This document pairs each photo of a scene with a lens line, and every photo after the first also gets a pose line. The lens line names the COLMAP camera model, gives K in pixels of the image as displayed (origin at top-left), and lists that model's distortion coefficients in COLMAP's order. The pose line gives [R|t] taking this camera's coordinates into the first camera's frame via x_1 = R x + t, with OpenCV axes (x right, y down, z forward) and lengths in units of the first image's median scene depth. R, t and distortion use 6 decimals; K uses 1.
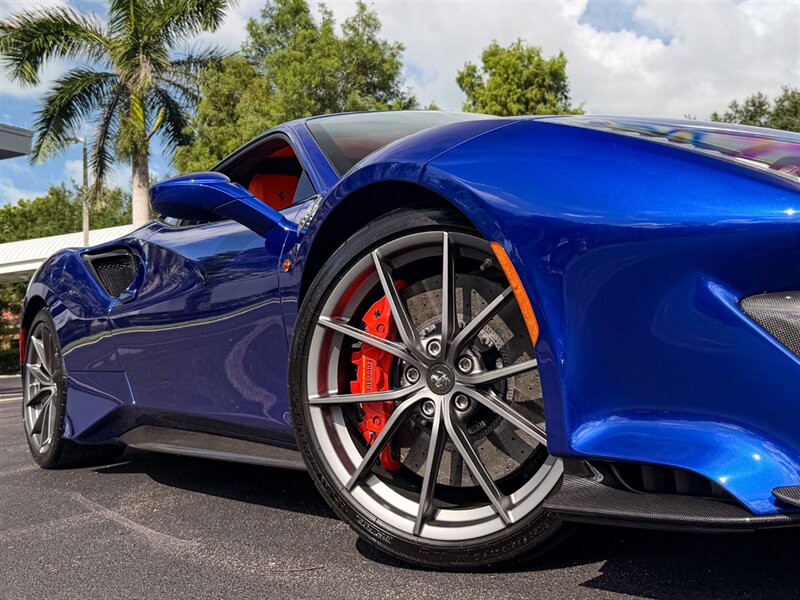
lens RADIAL K [[802.8, 0, 406.8], [0, 802.8, 234.9], [0, 0, 1]] dist [0.152695, -0.349158]
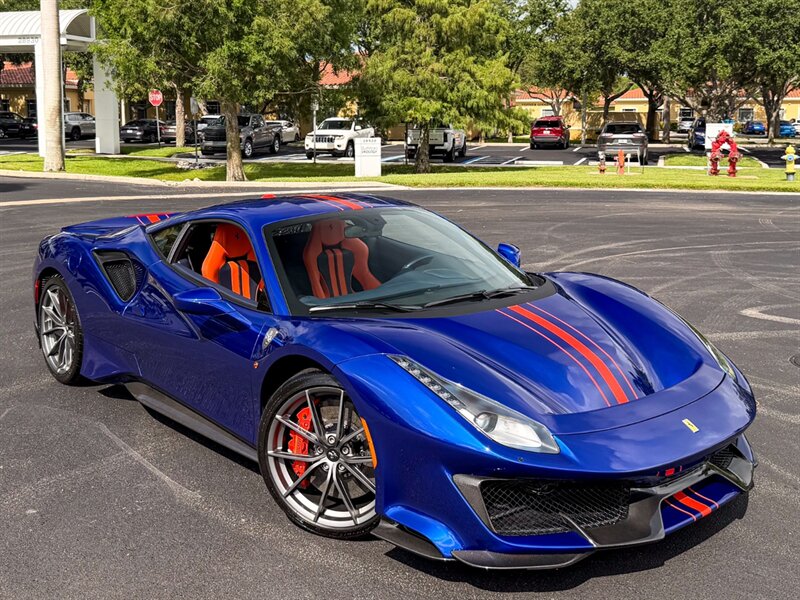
lens RADIAL K [[873.4, 0, 379.4], [0, 873.4, 230.1], [0, 0, 1]] dist [0.196473, -0.490362]
pose [[0.989826, 0.073340, 0.121928, -0.153994], [-0.103379, 0.959485, 0.262109, -0.948603], [-0.097766, -0.272047, 0.957305, -1.012492]]
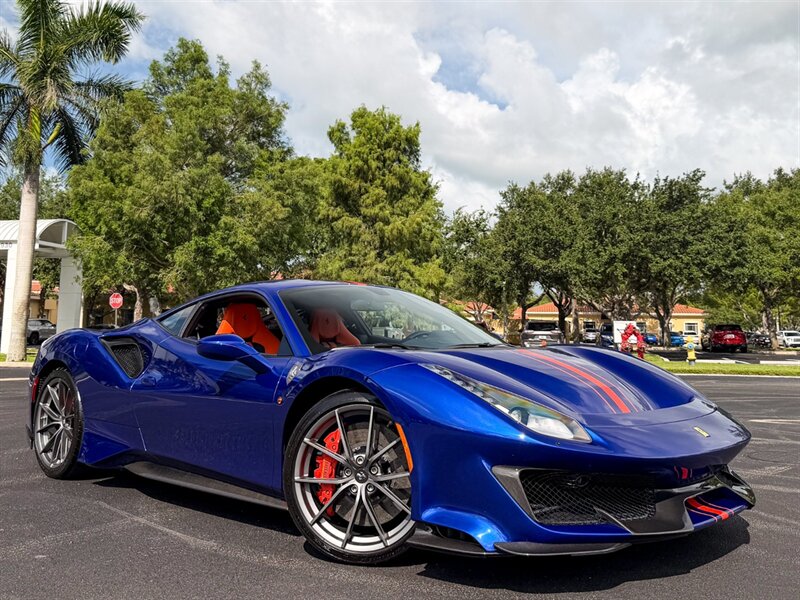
lens RADIAL K [[790.3, 0, 396.3], [0, 790.3, 226.4], [0, 0, 1]] dist [0.150586, -0.343472]
pose [[0.973805, 0.119249, 0.193608, -0.337574], [-0.120537, 0.992695, -0.005156, -0.451911], [-0.192809, -0.018316, 0.981065, -1.028913]]
